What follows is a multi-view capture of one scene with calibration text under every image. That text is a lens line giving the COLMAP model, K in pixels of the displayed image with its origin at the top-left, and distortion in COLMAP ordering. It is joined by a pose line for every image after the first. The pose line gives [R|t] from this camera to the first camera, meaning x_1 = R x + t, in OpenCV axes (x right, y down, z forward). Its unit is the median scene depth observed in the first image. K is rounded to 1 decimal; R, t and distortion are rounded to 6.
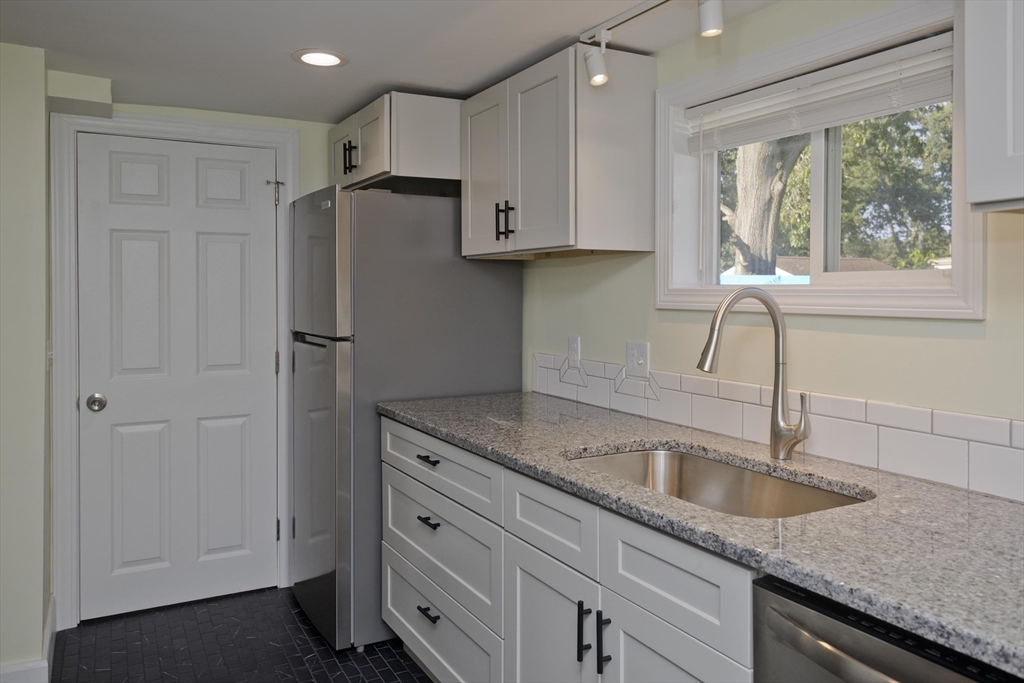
lens RADIAL K [[772.9, 0, 505.0], [0, 772.9, 321.6], [0, 0, 1]] dist [-0.015268, 0.039097]
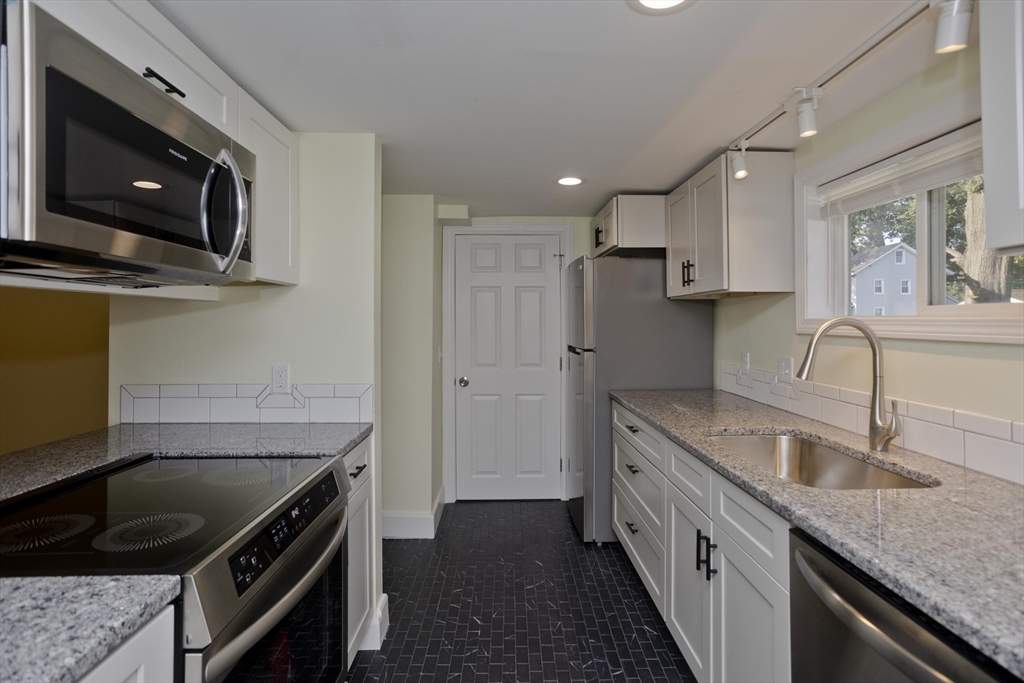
lens RADIAL K [[503.6, 0, 516.5], [0, 503.6, 333.4], [0, 0, 1]] dist [-0.042639, 0.030538]
pose [[0.895779, 0.010350, -0.444380, 0.153076], [-0.016085, 0.999829, -0.009136, -0.000644], [0.444209, 0.015332, 0.895792, -0.015492]]
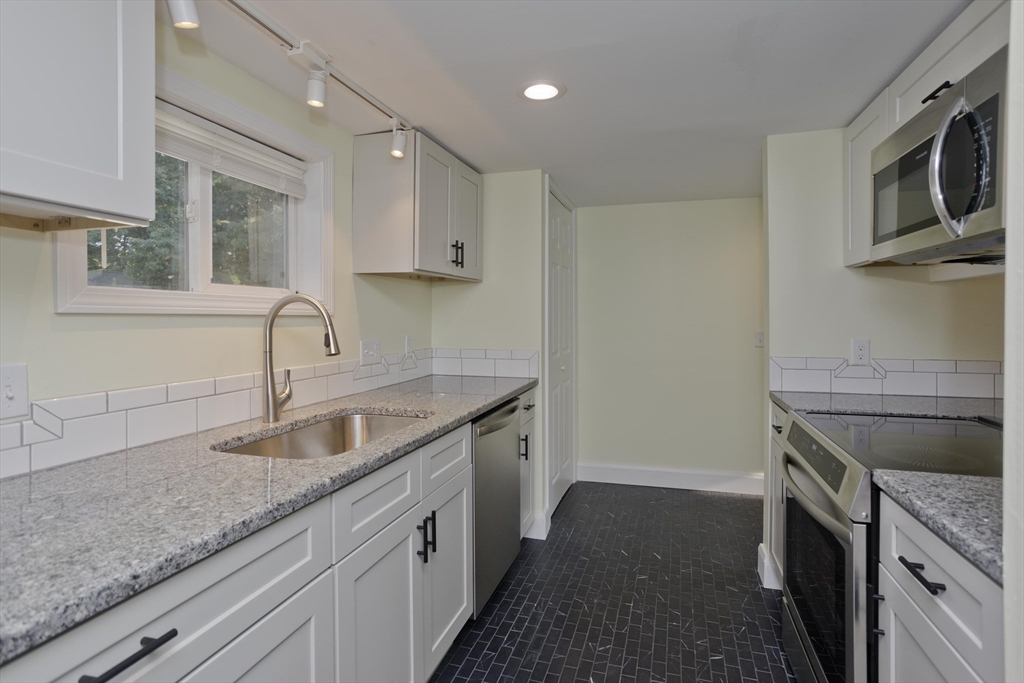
lens RADIAL K [[503.6, 0, 516.5], [0, 503.6, 333.4], [0, 0, 1]] dist [-0.042639, 0.030538]
pose [[-0.705879, -0.019954, 0.708051, -0.476054], [0.028156, 0.998023, 0.056195, -0.012599], [-0.707772, 0.059602, -0.703922, 1.099642]]
